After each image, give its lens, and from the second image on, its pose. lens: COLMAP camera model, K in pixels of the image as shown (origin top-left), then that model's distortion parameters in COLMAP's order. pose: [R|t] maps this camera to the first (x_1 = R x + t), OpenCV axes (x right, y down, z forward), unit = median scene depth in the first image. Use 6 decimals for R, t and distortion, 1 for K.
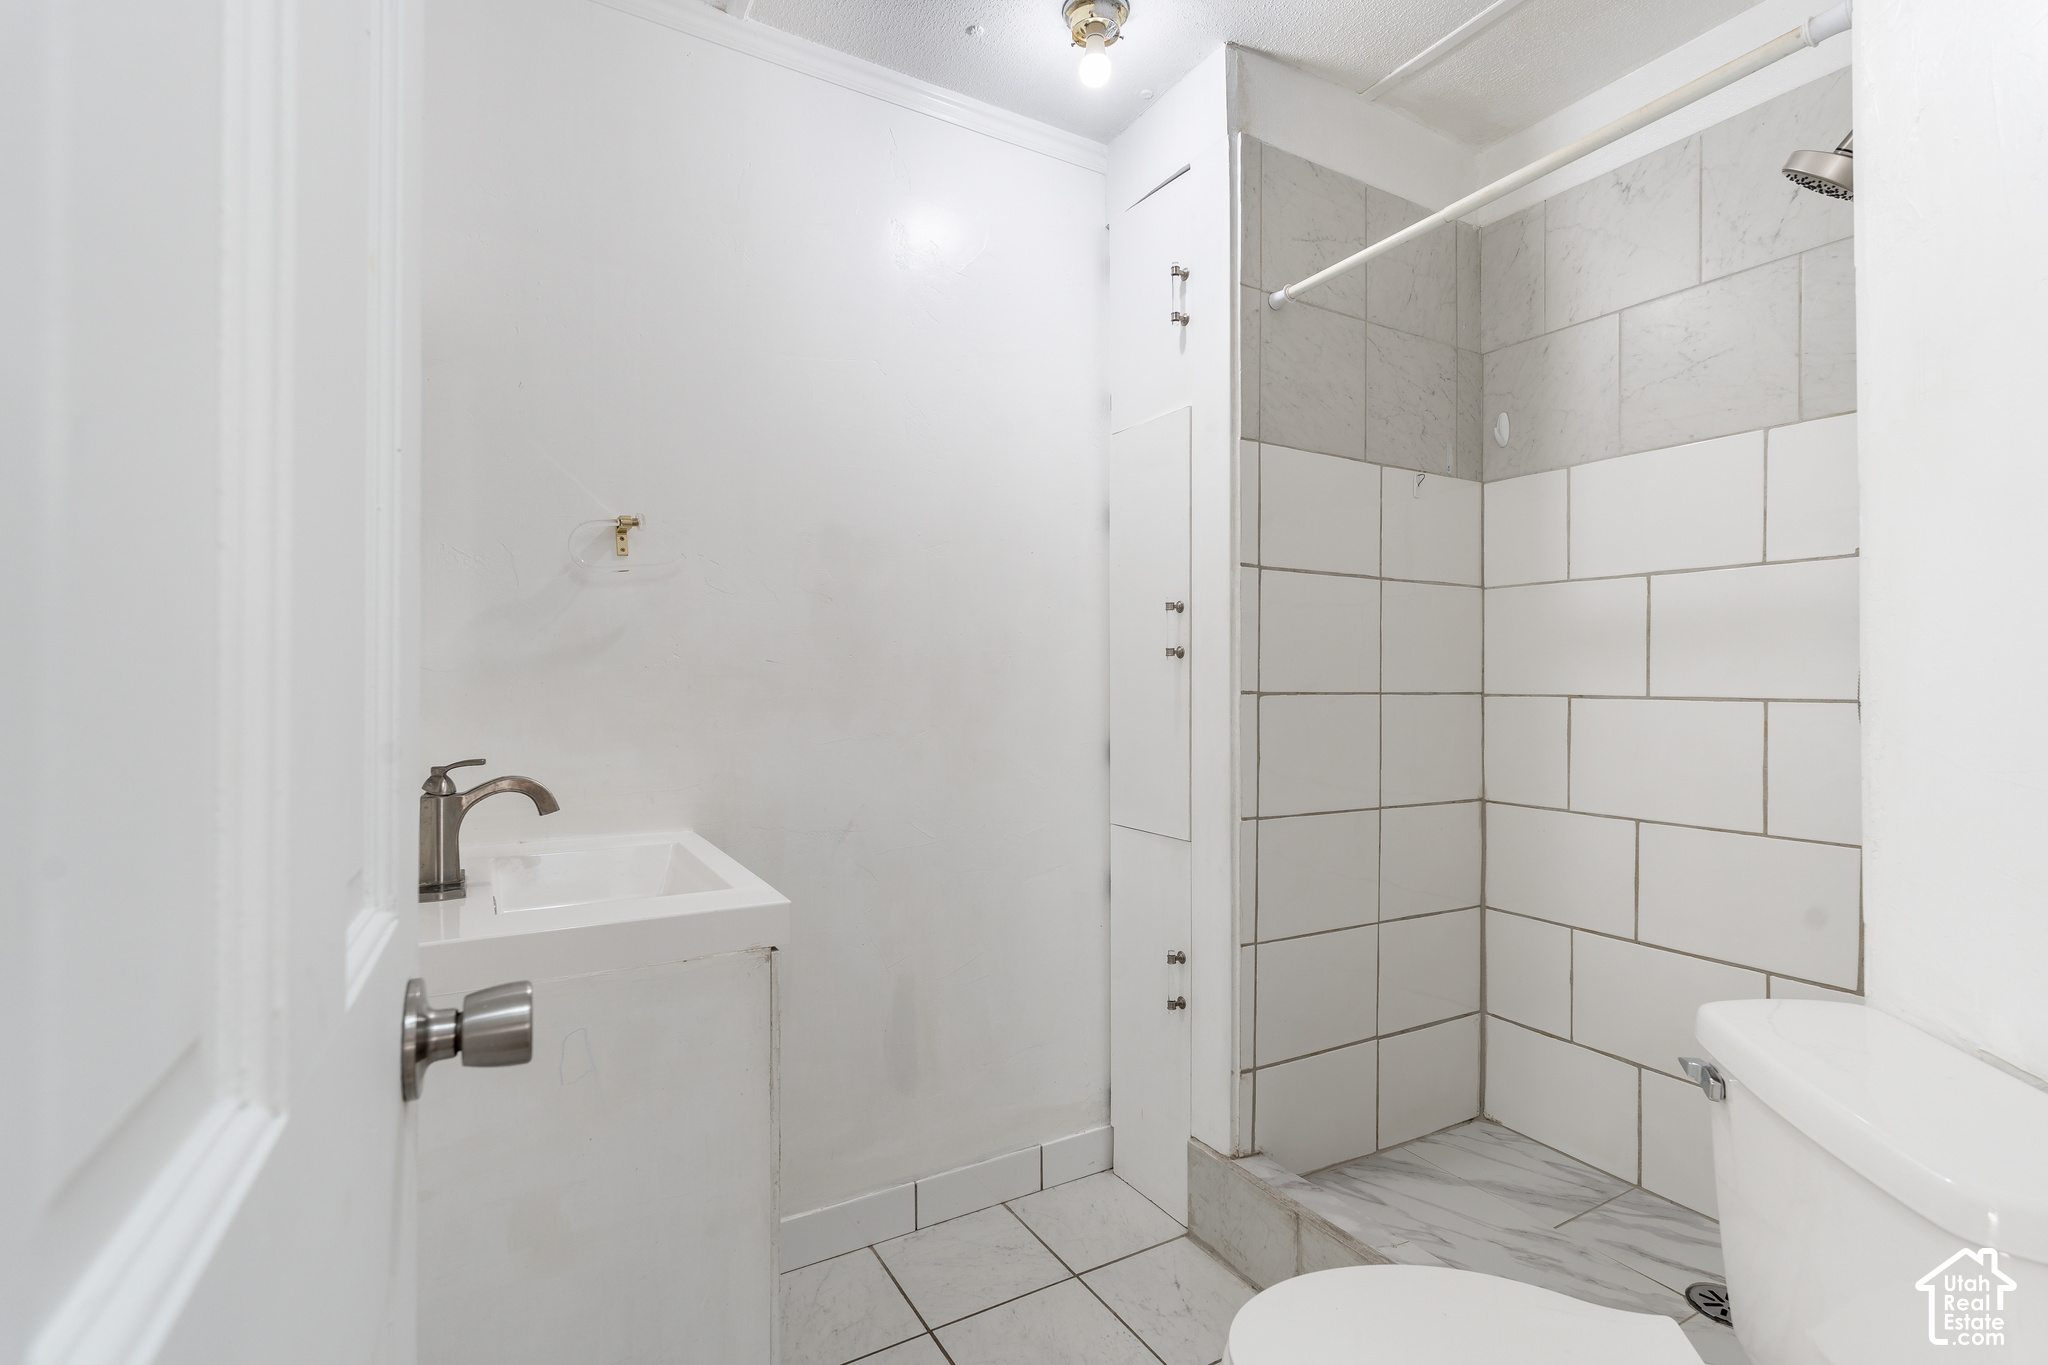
lens RADIAL K [[941.9, 0, 1023.7], [0, 941.9, 684.7], [0, 0, 1]] dist [0.000132, 0.000071]
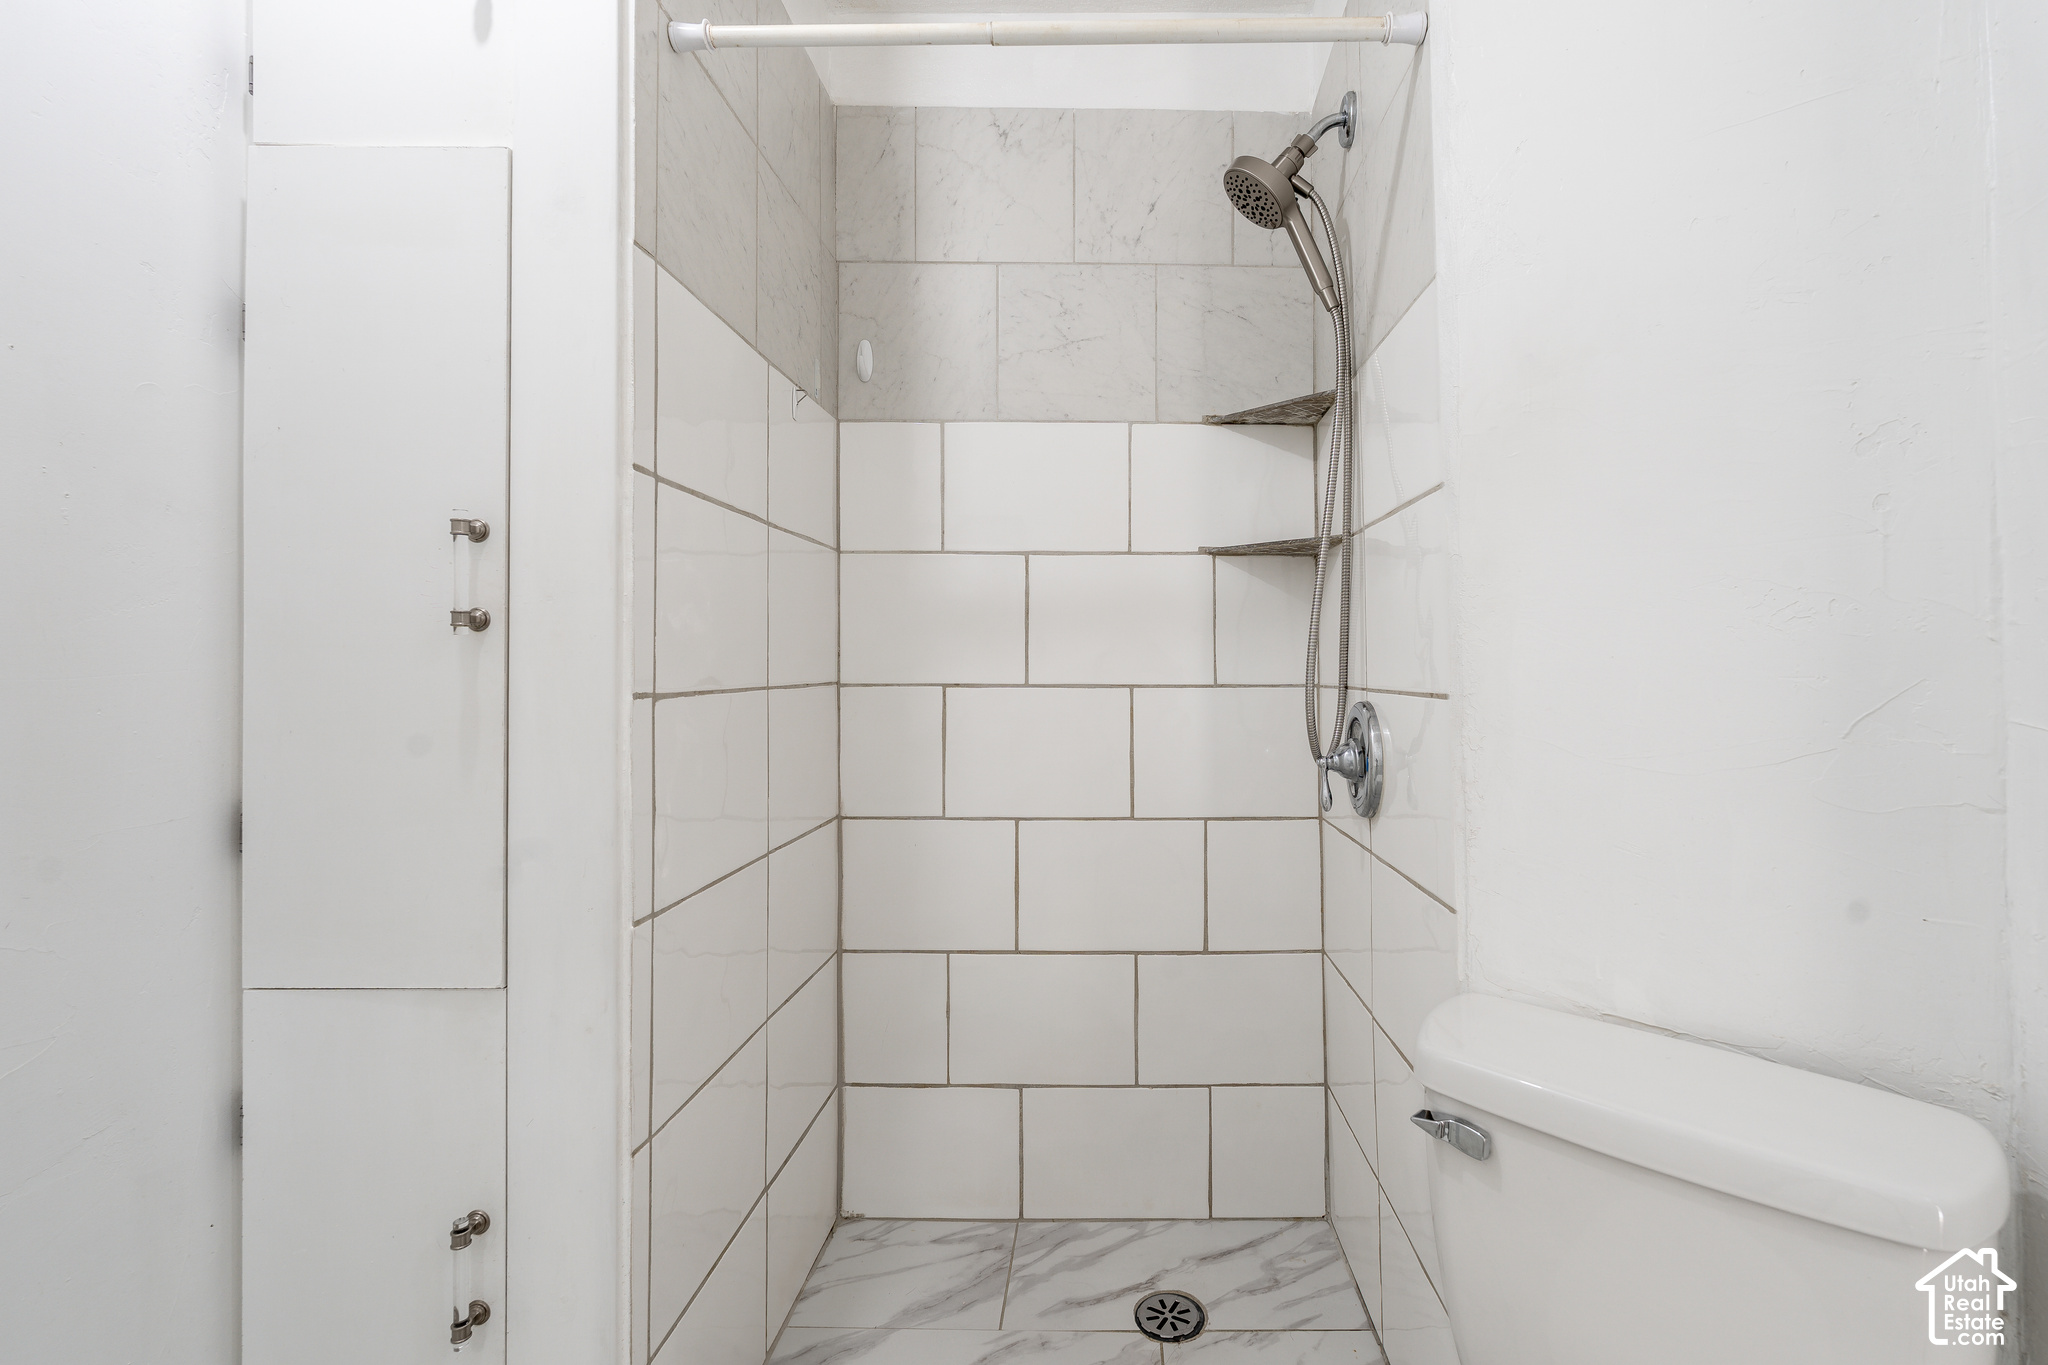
lens RADIAL K [[950.8, 0, 1119.2], [0, 950.8, 646.2], [0, 0, 1]] dist [-0.004788, -0.000284]
pose [[0.496483, 0.011336, 0.867972, -0.105064], [0.003588, 0.999879, -0.015110, -0.010280], [-0.868039, 0.010616, 0.496382, 0.441283]]
